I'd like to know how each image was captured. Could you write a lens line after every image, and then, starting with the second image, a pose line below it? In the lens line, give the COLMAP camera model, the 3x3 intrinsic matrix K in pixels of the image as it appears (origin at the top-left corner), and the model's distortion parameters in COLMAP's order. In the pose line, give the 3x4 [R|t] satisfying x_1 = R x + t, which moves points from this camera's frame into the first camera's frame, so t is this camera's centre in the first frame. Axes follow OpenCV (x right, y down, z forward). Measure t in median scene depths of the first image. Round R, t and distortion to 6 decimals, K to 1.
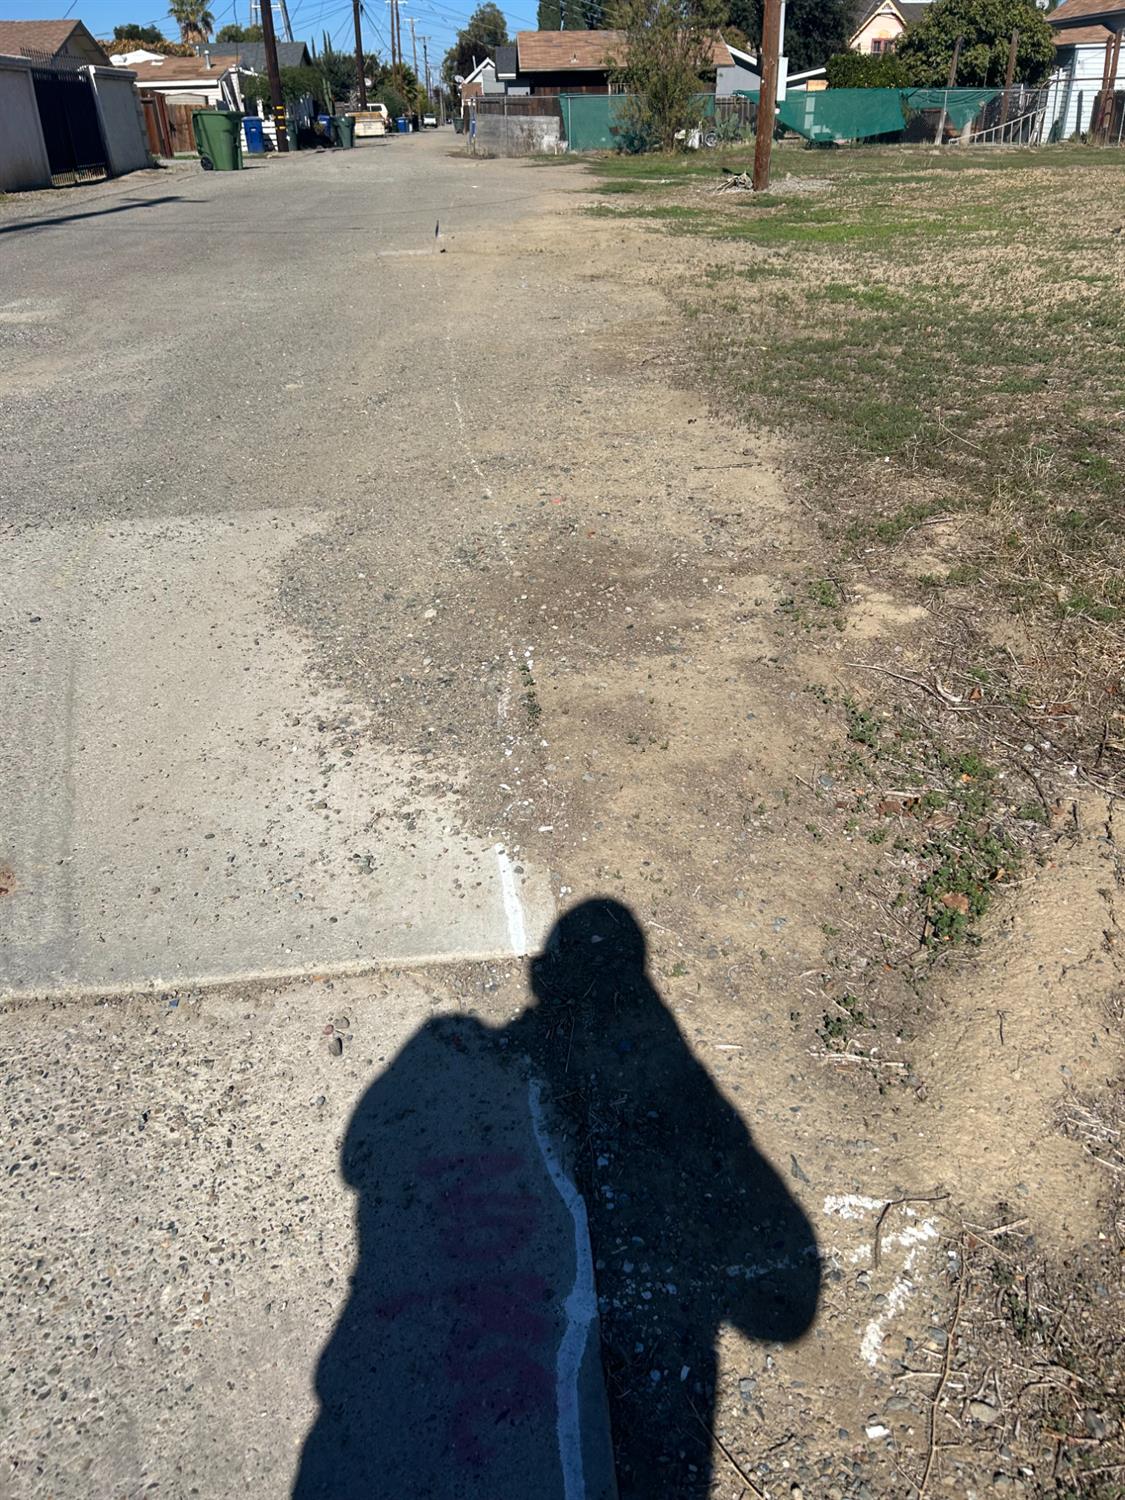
lens RADIAL K [[1134.3, 0, 562.5], [0, 1134.3, 750.0], [0, 0, 1]] dist [0.057155, -0.058093]
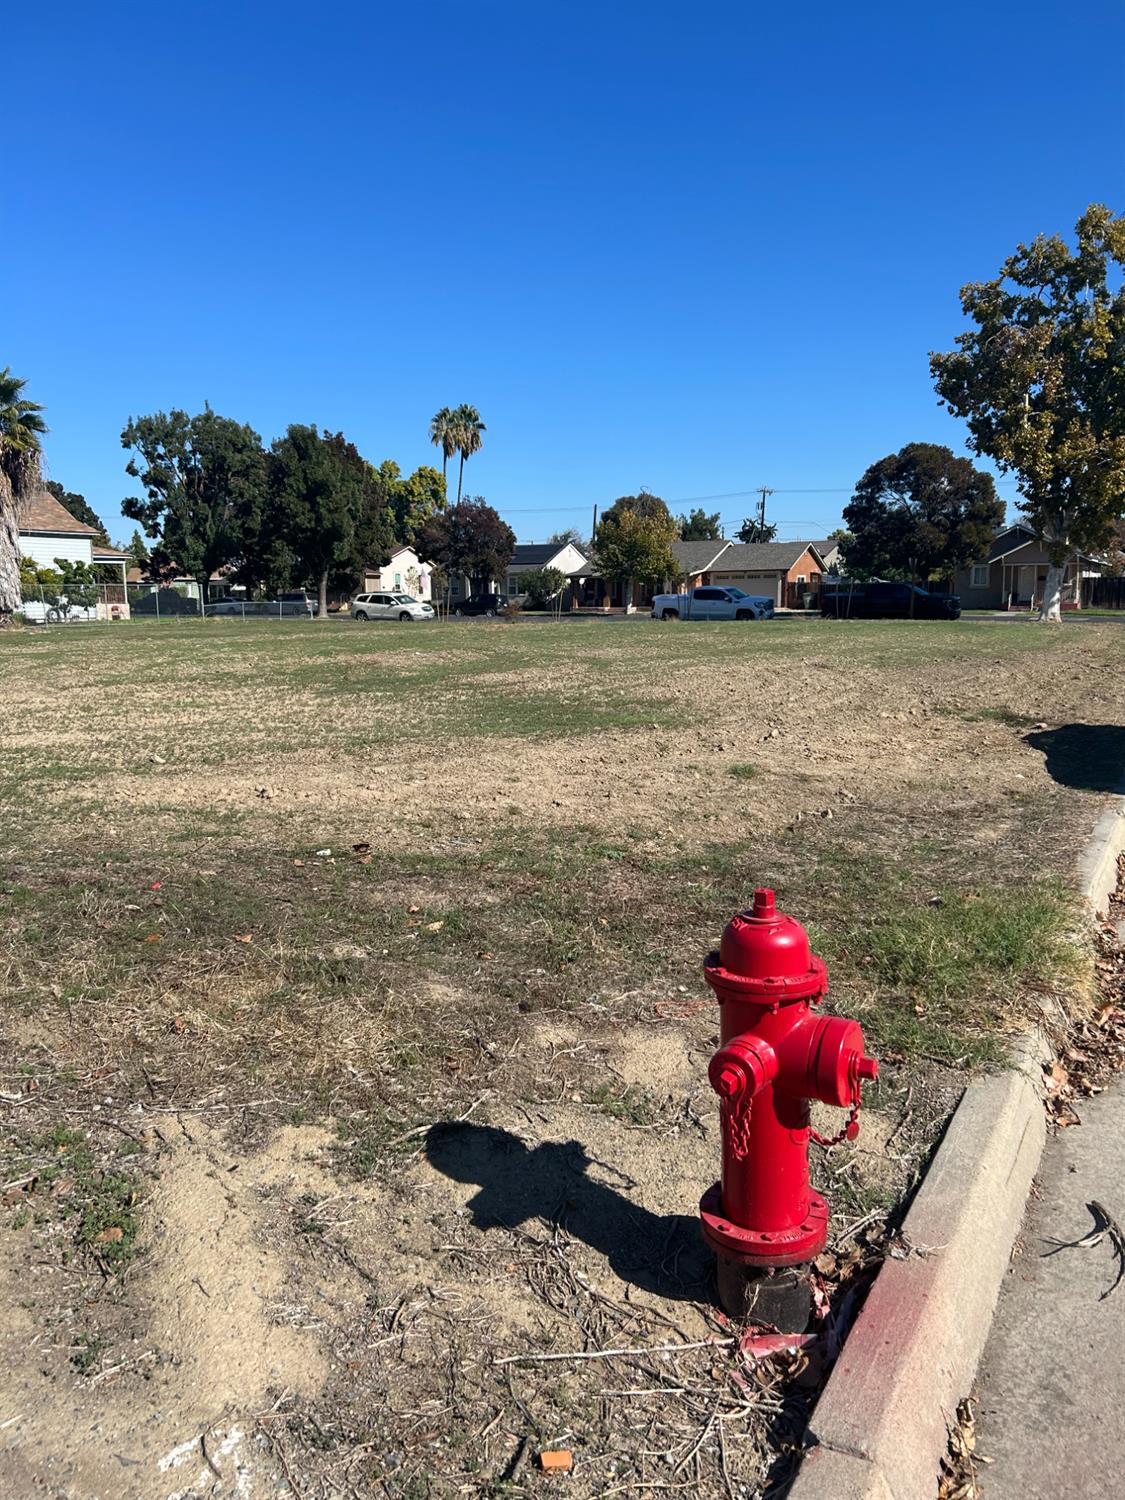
lens RADIAL K [[1134.3, 0, 562.5], [0, 1134.3, 750.0], [0, 0, 1]] dist [0.057155, -0.058093]
pose [[0.556496, -0.104479, 0.824255, -0.329375], [0.400771, 0.902773, -0.156149, 0.051399], [-0.727801, 0.417234, 0.544262, -0.208890]]
